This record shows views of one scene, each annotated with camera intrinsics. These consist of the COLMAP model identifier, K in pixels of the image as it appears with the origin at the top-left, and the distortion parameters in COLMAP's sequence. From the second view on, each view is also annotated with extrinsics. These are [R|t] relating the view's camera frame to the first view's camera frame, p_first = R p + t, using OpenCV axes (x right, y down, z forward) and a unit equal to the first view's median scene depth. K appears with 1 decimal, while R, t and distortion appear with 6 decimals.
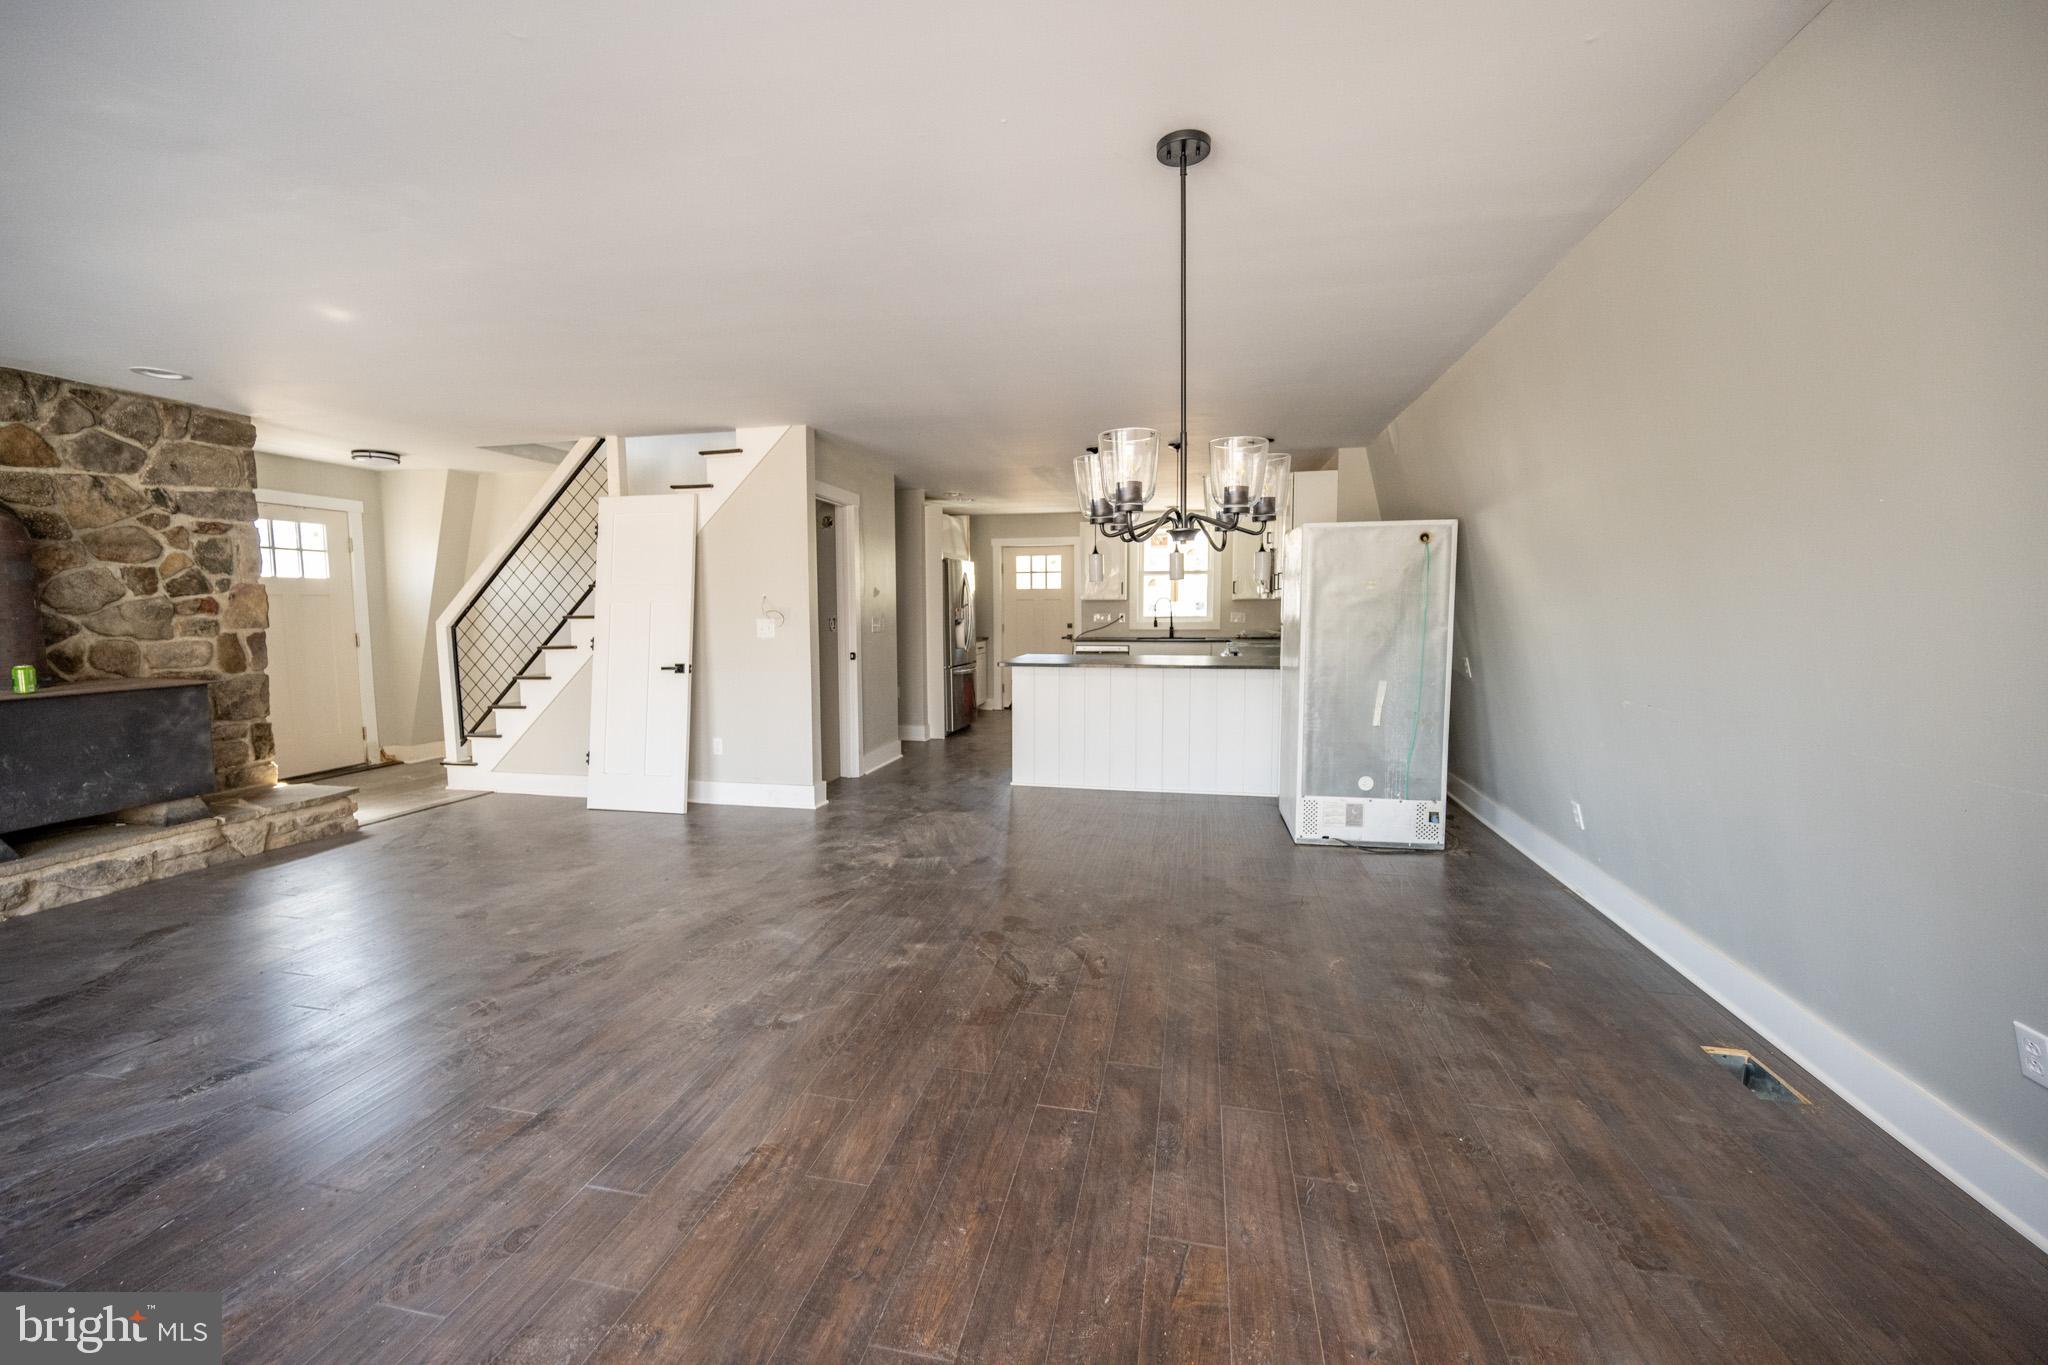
lens RADIAL K [[815.5, 0, 1026.9], [0, 815.5, 672.5], [0, 0, 1]] dist [0.001113, -0.000894]
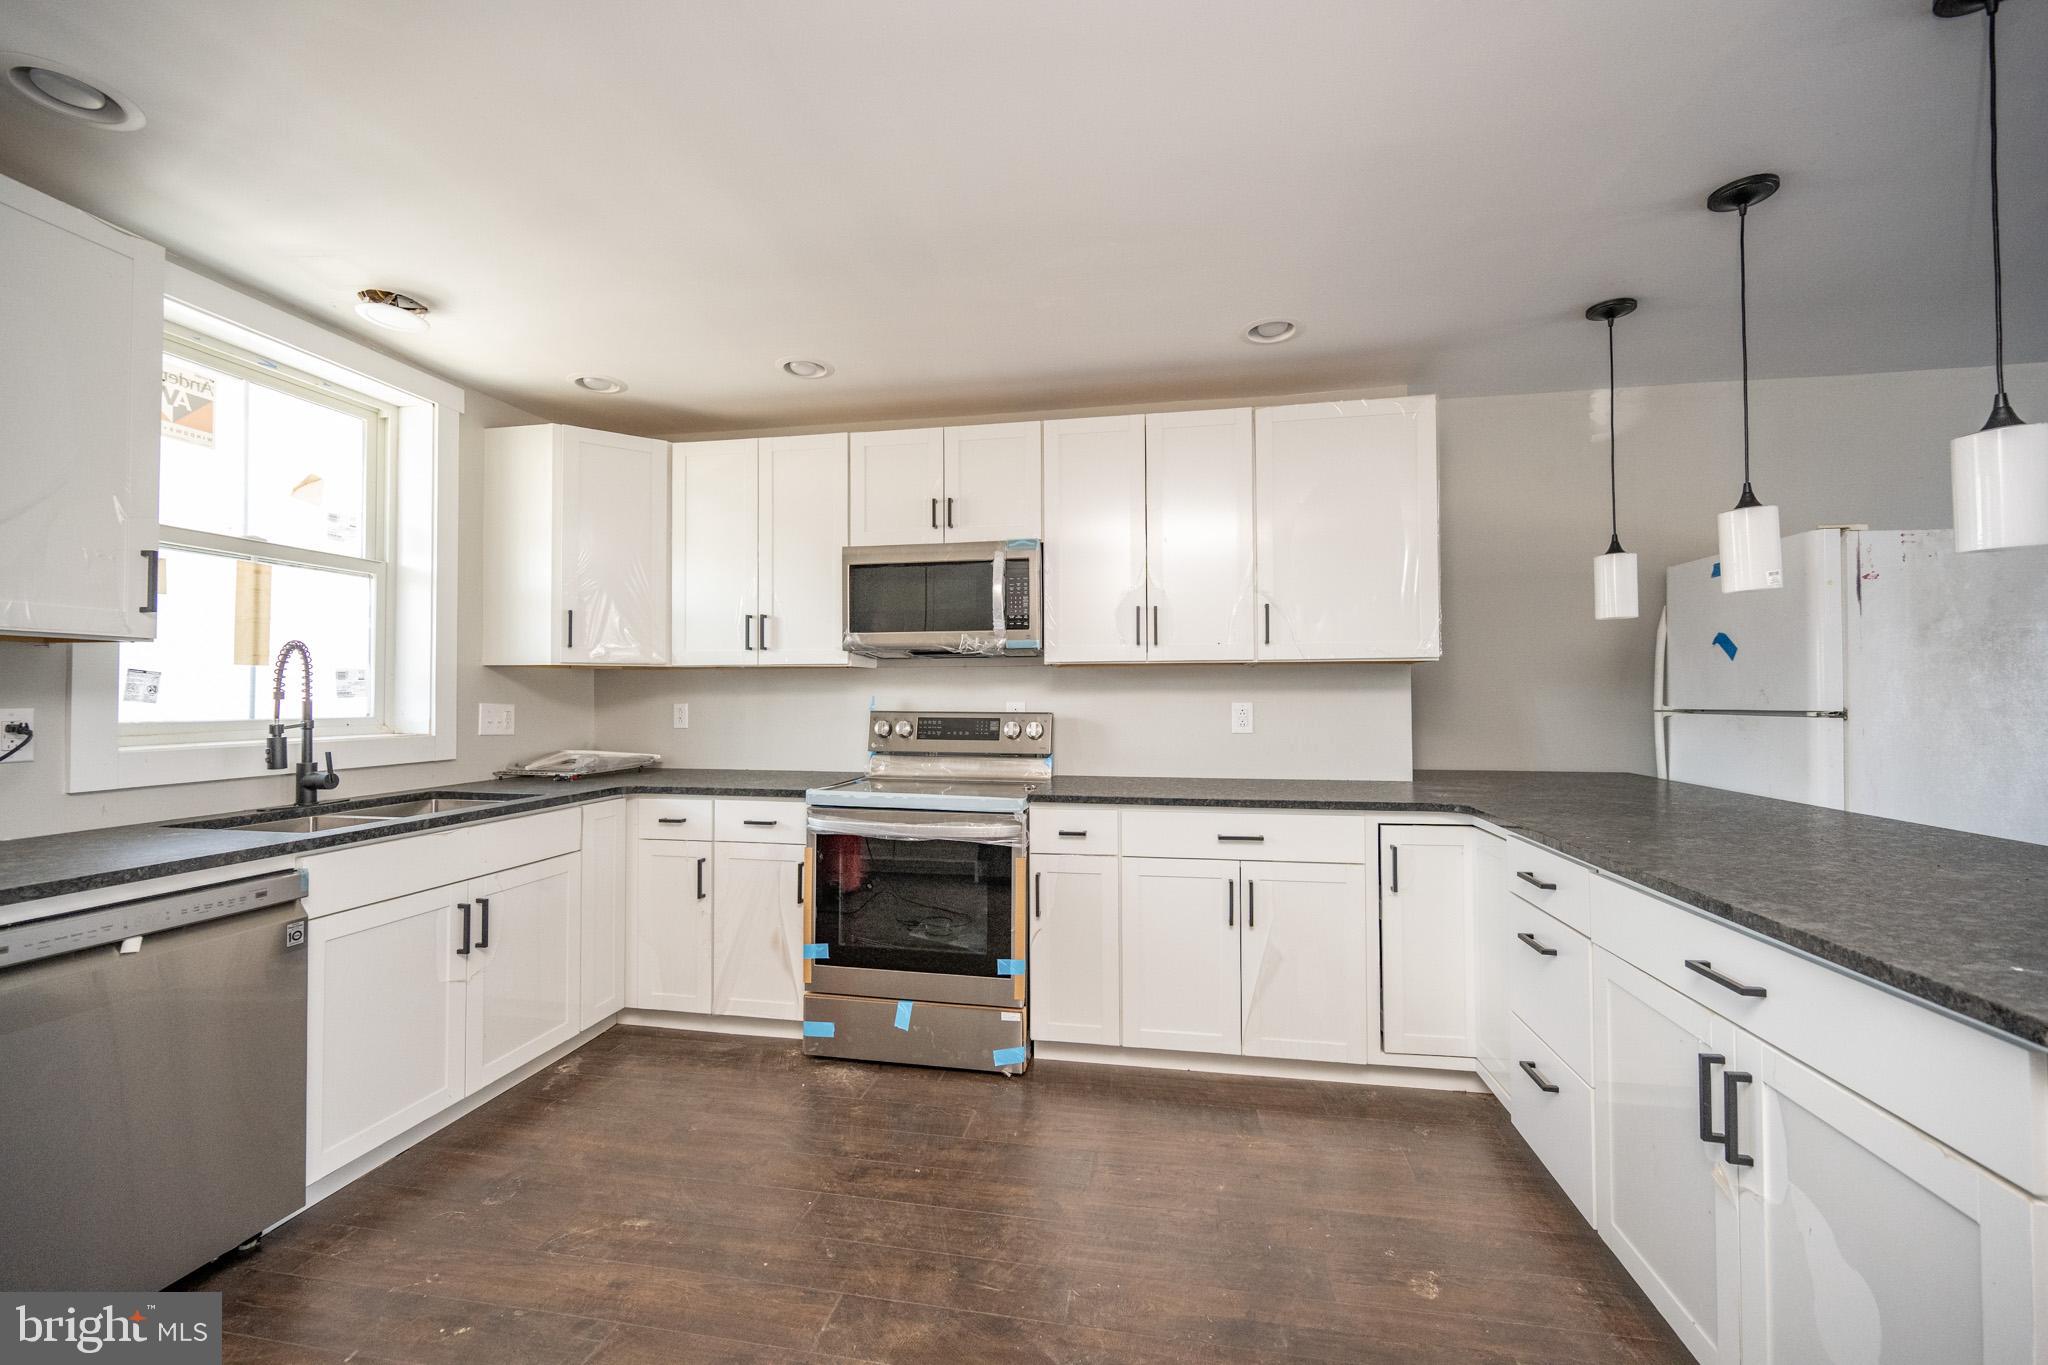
lens RADIAL K [[815.5, 0, 983.0], [0, 815.5, 678.5], [0, 0, 1]] dist [0.001113, -0.000894]
pose [[-0.024829, 0.025704, 0.999361, -0.159575], [0.082936, 0.996276, -0.023564, -0.120874], [-0.996246, 0.082298, -0.026868, 1.651710]]
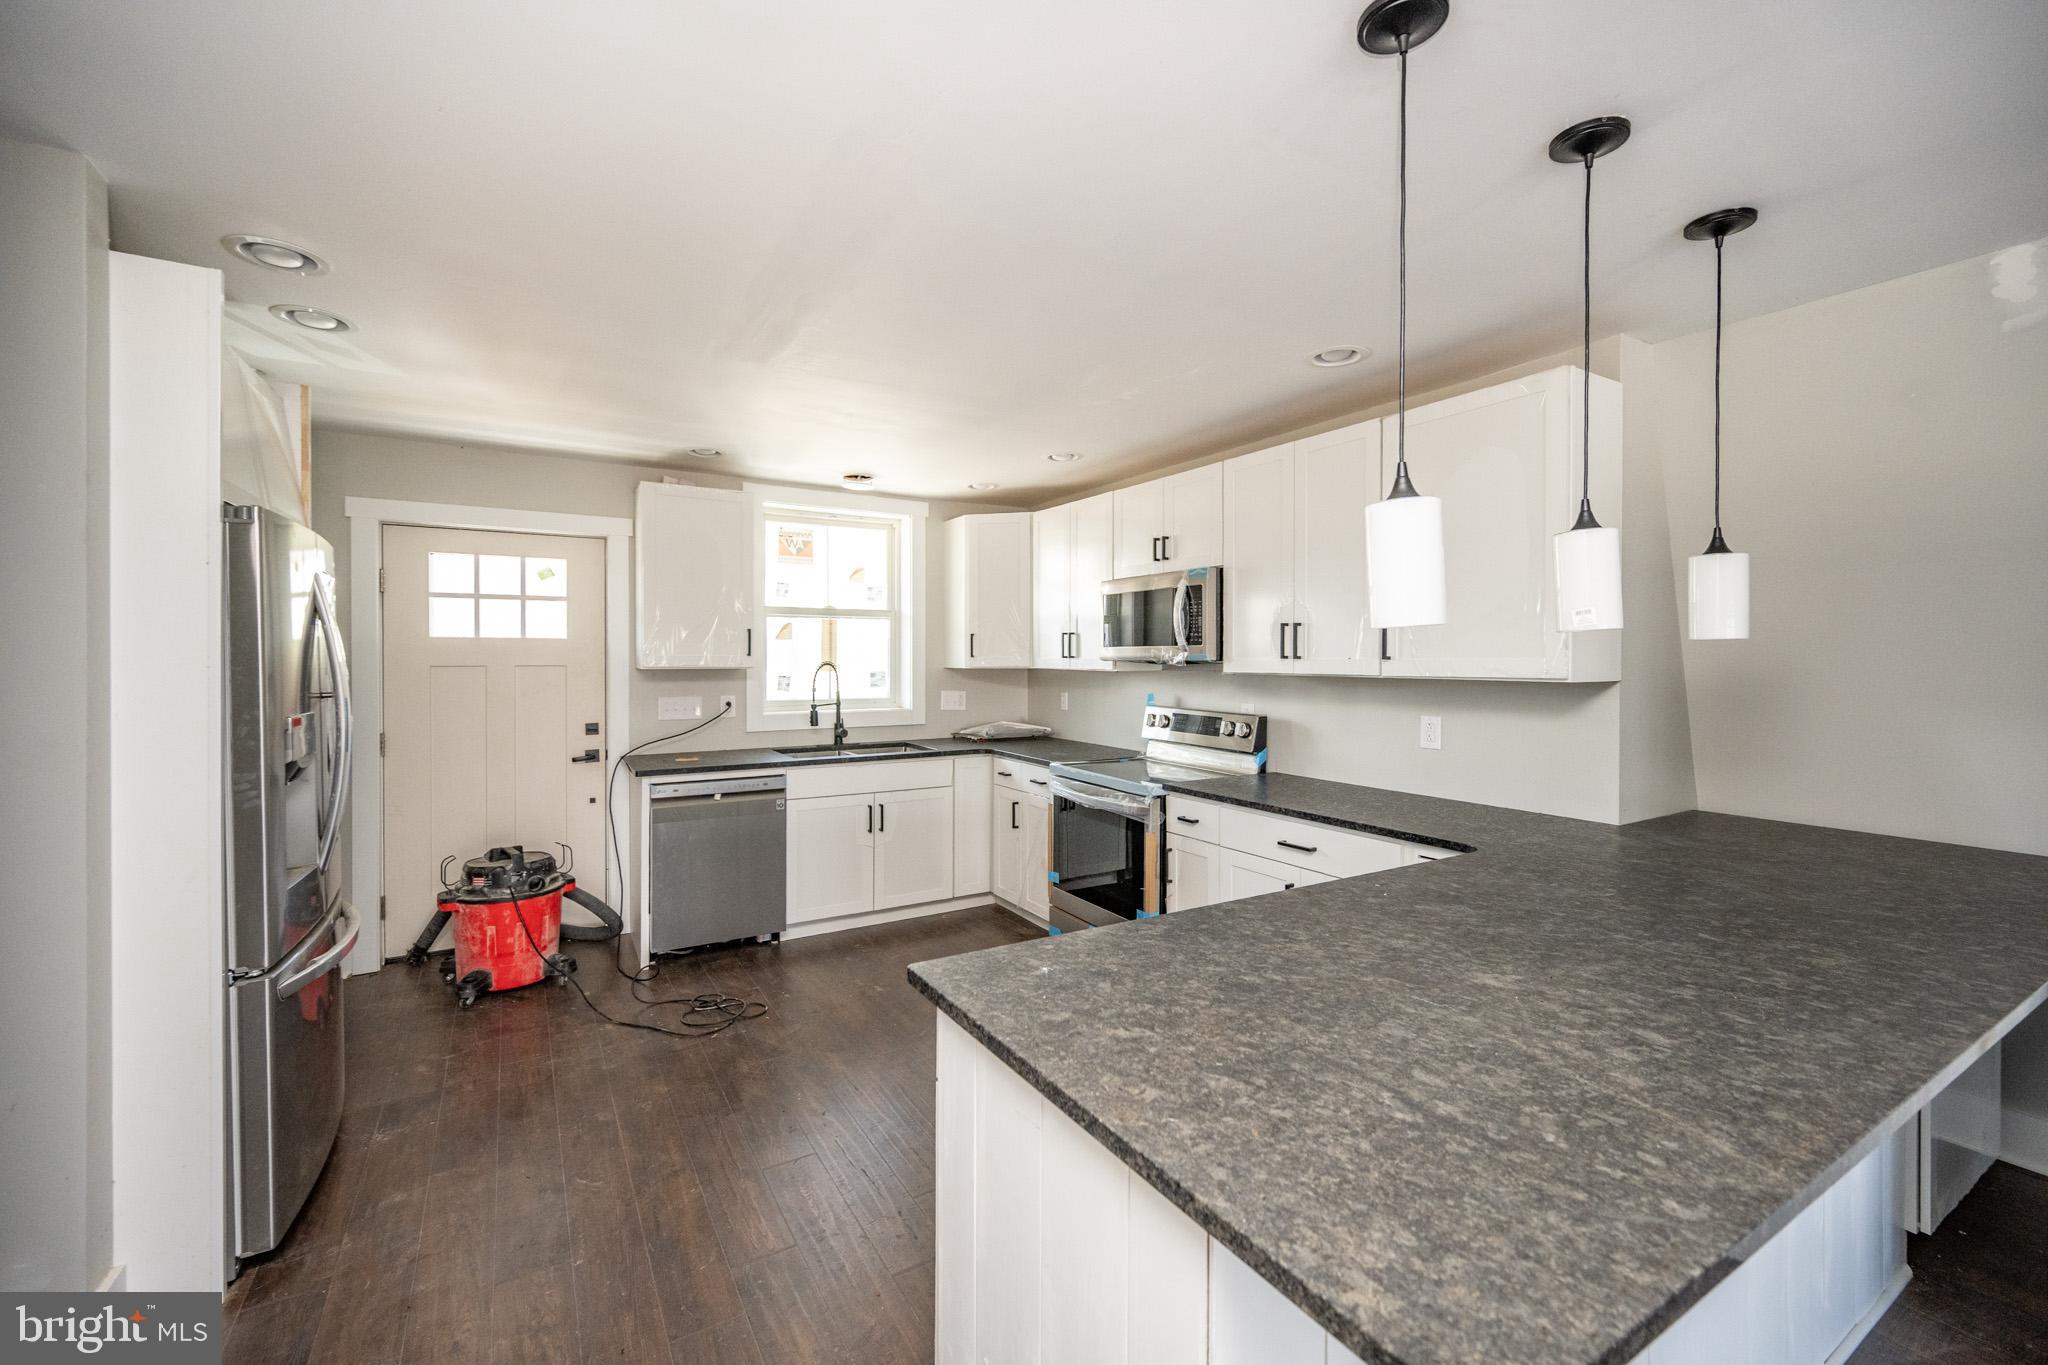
lens RADIAL K [[815.5, 0, 1021.8], [0, 815.5, 662.0], [0, 0, 1]] dist [0.001113, -0.000894]
pose [[0.725620, -0.000581, 0.688095, -0.159679], [0.052208, 0.997164, -0.054212, -0.124005], [-0.686112, 0.075261, 0.723593, 1.180901]]
